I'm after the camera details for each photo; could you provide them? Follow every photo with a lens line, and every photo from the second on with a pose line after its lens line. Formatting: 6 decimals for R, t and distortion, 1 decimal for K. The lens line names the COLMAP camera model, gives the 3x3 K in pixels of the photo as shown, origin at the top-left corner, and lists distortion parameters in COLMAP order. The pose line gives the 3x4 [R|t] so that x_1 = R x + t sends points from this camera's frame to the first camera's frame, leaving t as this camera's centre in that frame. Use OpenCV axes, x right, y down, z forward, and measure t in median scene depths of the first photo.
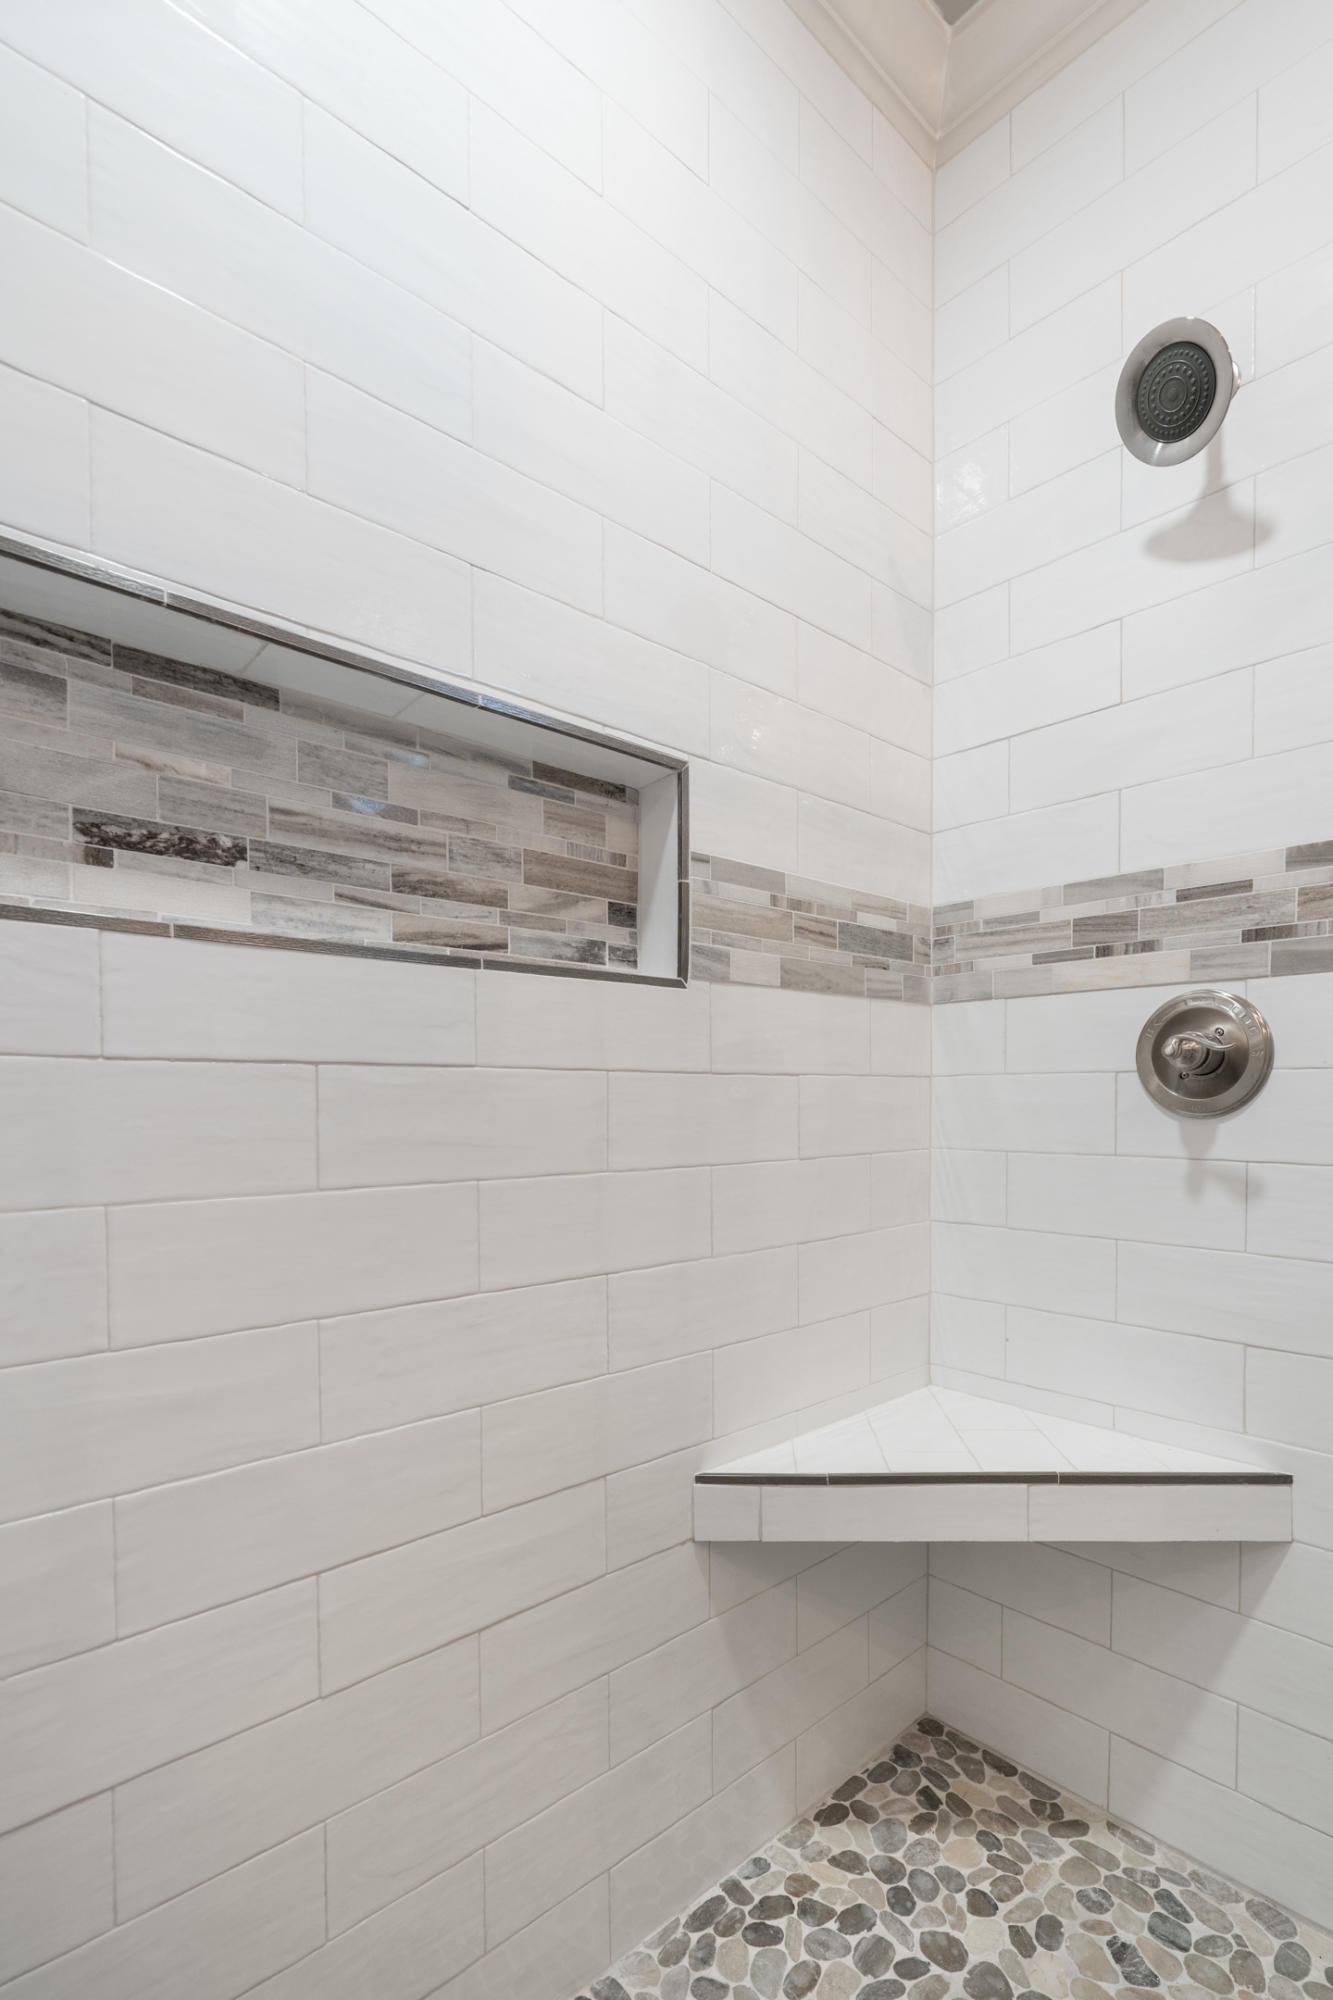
lens RADIAL K [[974.9, 0, 714.2], [0, 974.9, 1137.0], [0, 0, 1]] dist [0.000618, 0.000457]
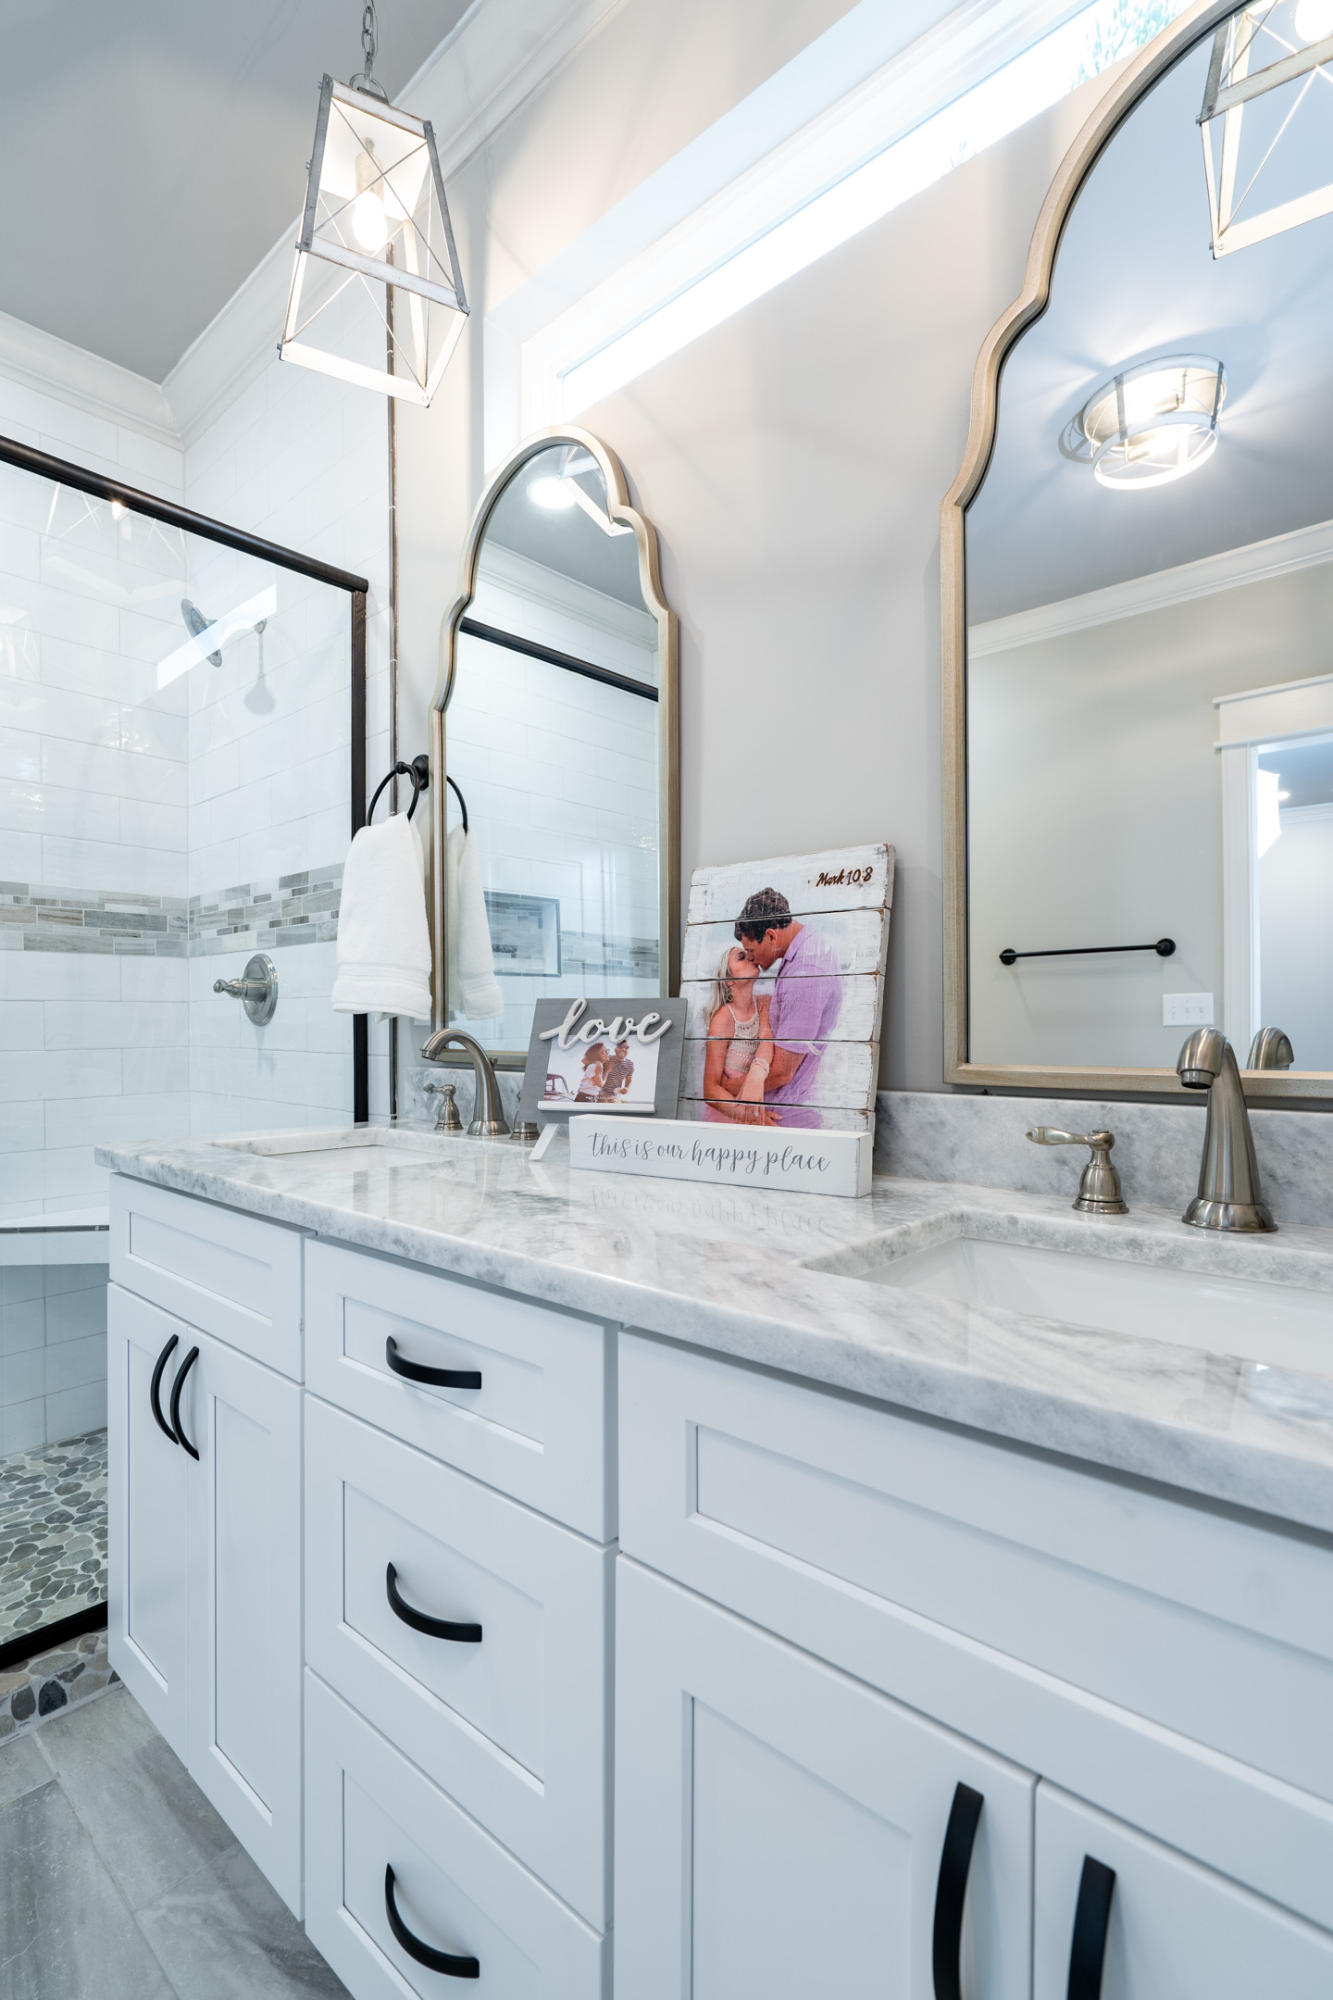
lens RADIAL K [[936.8, 0, 674.4], [0, 936.8, 1041.8], [0, 0, 1]] dist [-0.001987, 0.000233]
pose [[0.997257, -0.000605, 0.074008, 1.165378], [0.001947, 0.999835, -0.018052, 0.042888], [-0.073985, 0.018147, 0.997094, -0.777566]]
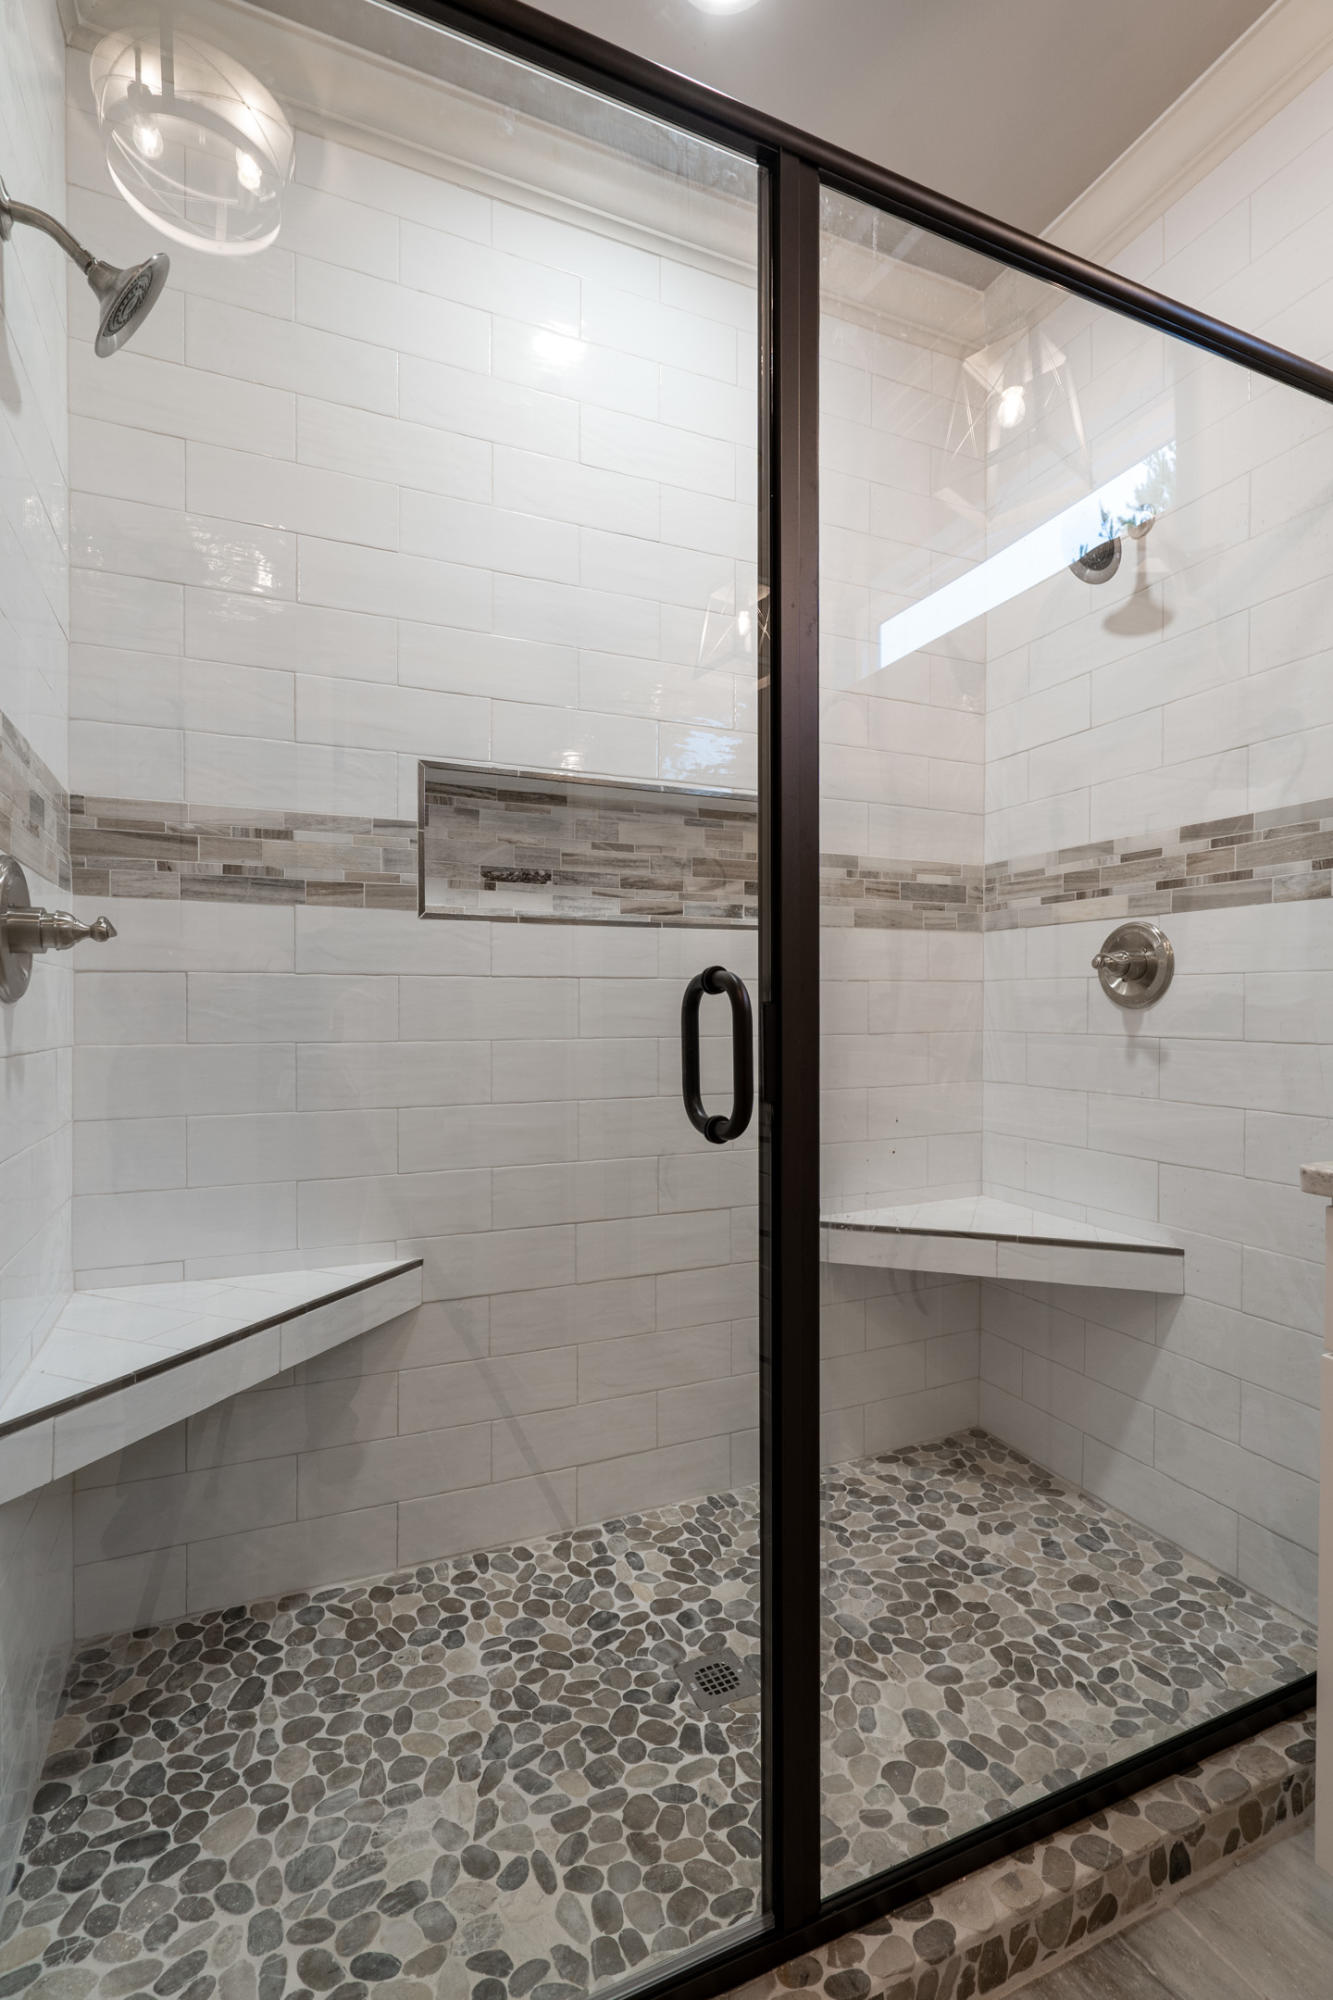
lens RADIAL K [[941.8, 0, 674.0], [0, 941.8, 1025.0], [0, 0, 1]] dist [-0.001409, -0.000149]
pose [[0.939746, 0.008636, -0.341763, 0.344435], [-0.014431, 0.999792, -0.014419, 0.037356], [0.341568, 0.018482, 0.939675, -0.598778]]
